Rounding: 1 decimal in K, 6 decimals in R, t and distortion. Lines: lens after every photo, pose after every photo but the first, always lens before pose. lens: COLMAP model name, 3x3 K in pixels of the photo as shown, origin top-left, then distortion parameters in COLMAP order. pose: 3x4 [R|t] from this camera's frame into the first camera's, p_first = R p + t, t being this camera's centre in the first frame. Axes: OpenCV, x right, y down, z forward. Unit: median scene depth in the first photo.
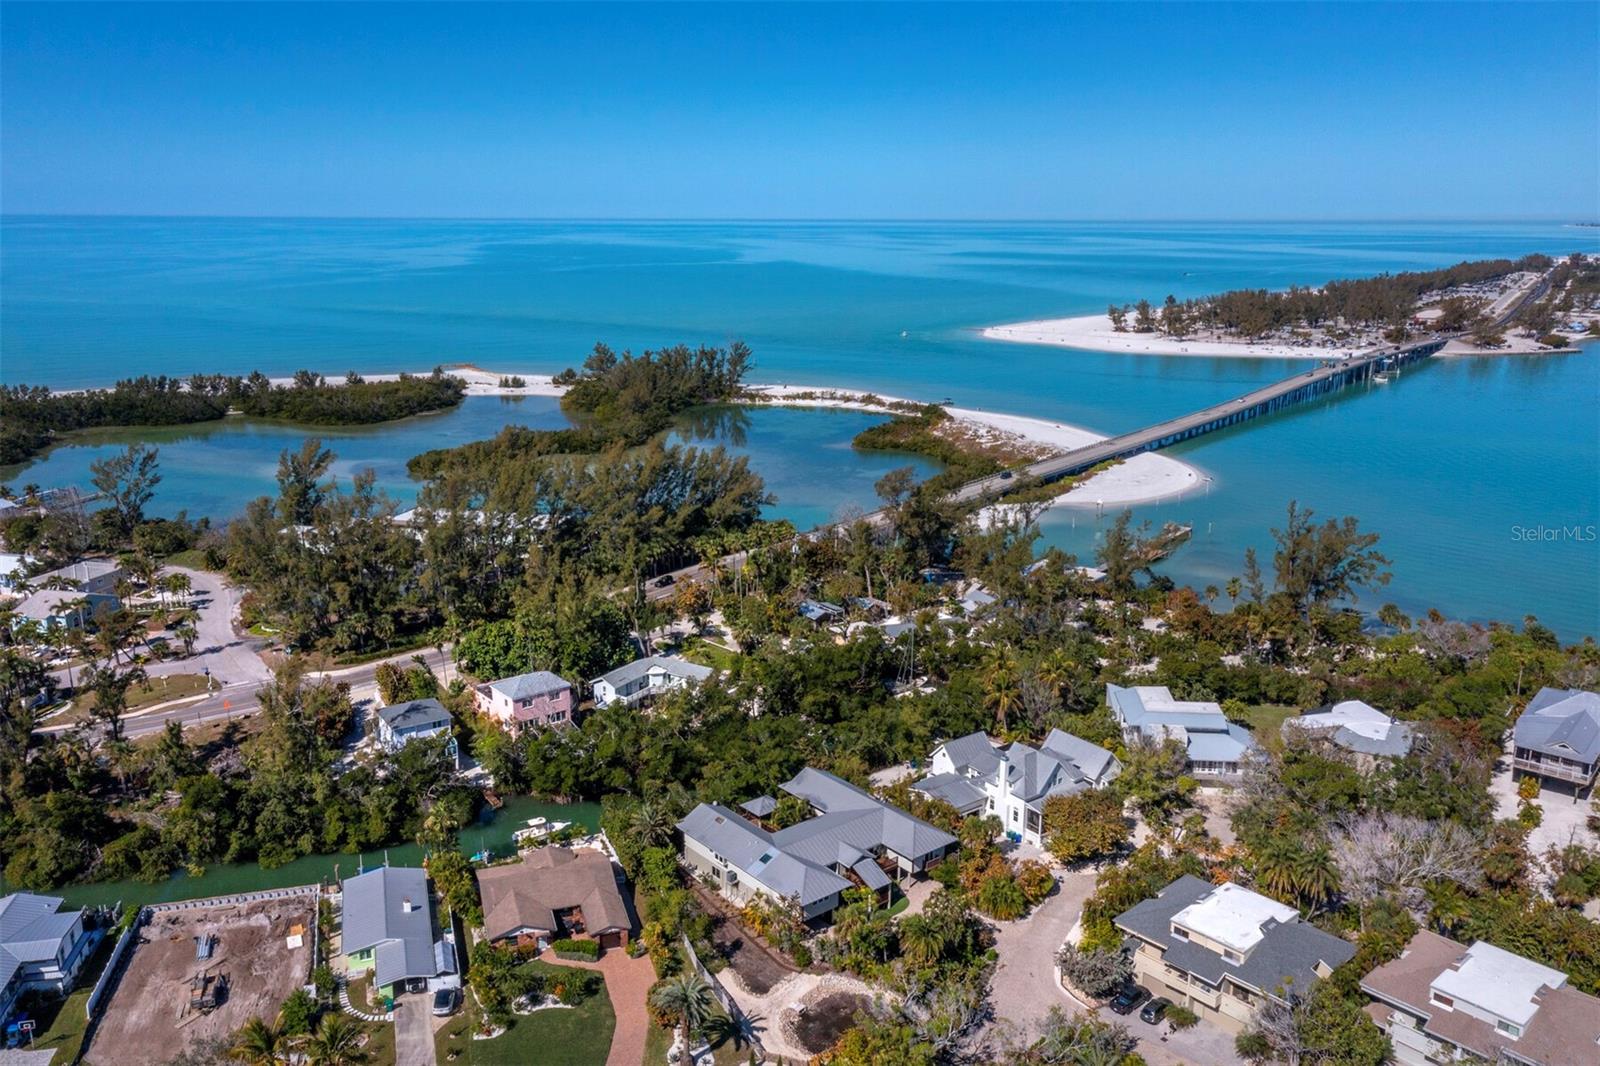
lens RADIAL K [[1282.7, 0, 797.2], [0, 1282.7, 534.6], [0, 0, 1]] dist [0.006882, 0.013716]
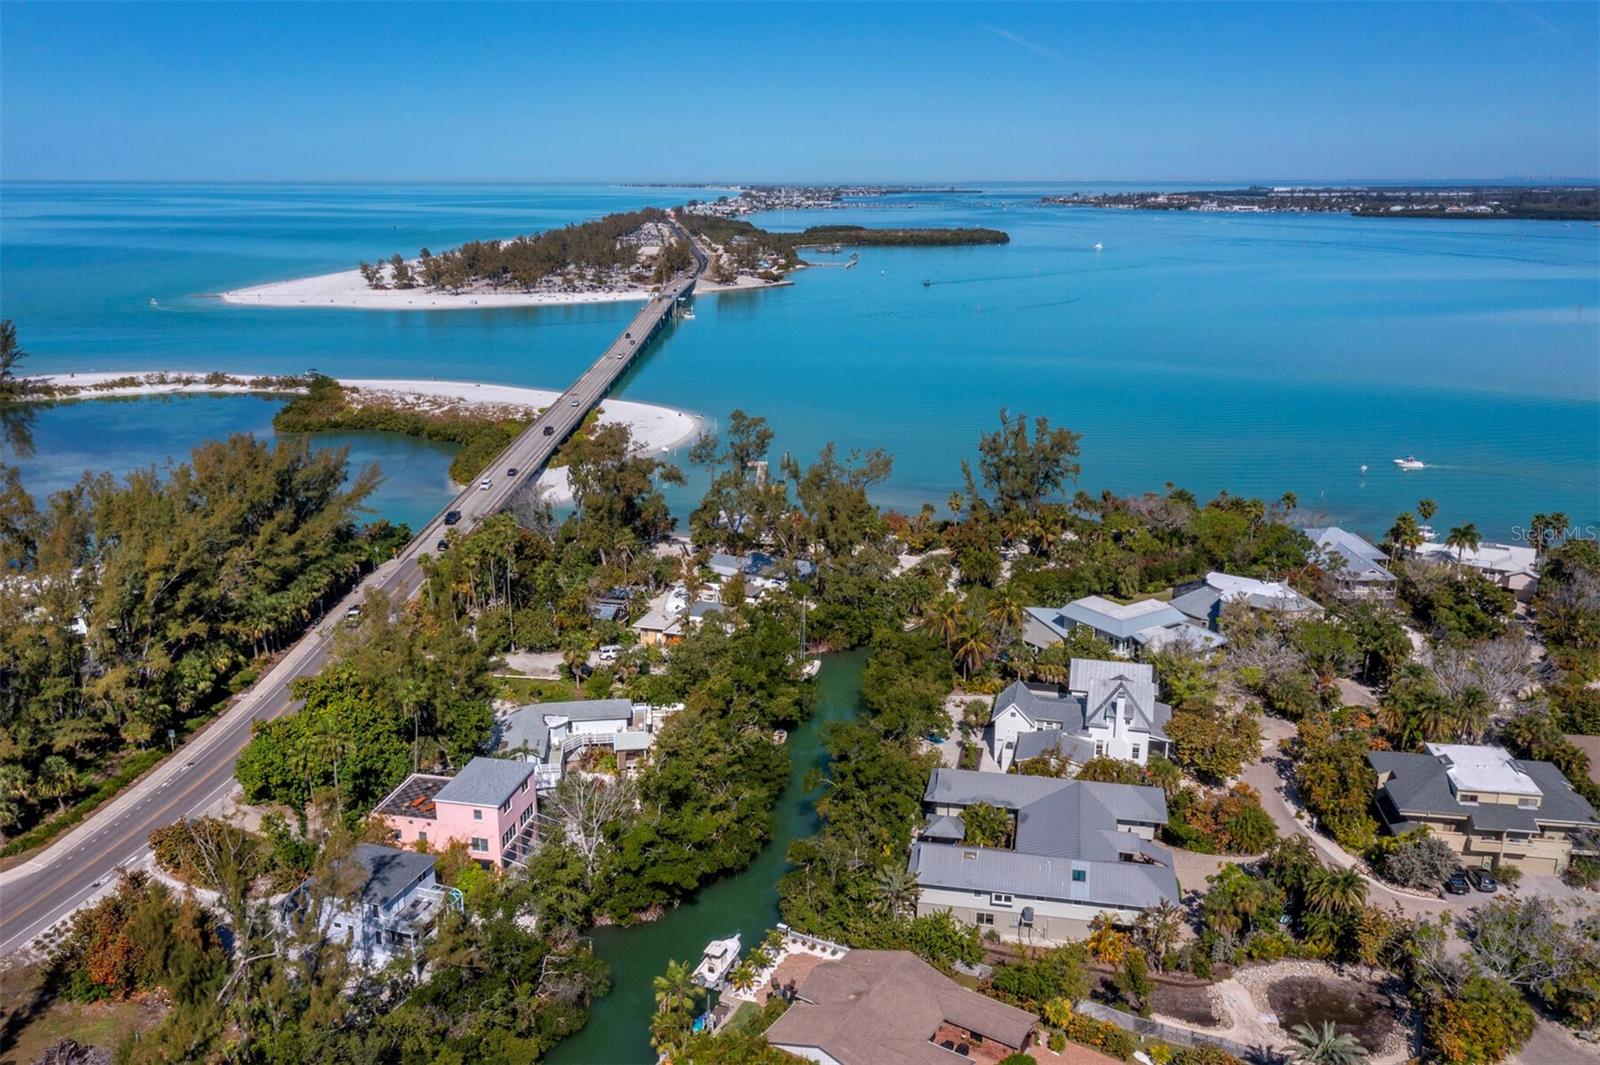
lens RADIAL K [[1282.7, 0, 800.3], [0, 1282.7, 531.1], [0, 0, 1]] dist [0.006882, 0.013716]
pose [[0.772807, -0.170936, 0.611188, -0.171725], [0.155854, 0.984670, 0.078323, -0.015617], [-0.615207, 0.034728, 0.787601, 0.124573]]
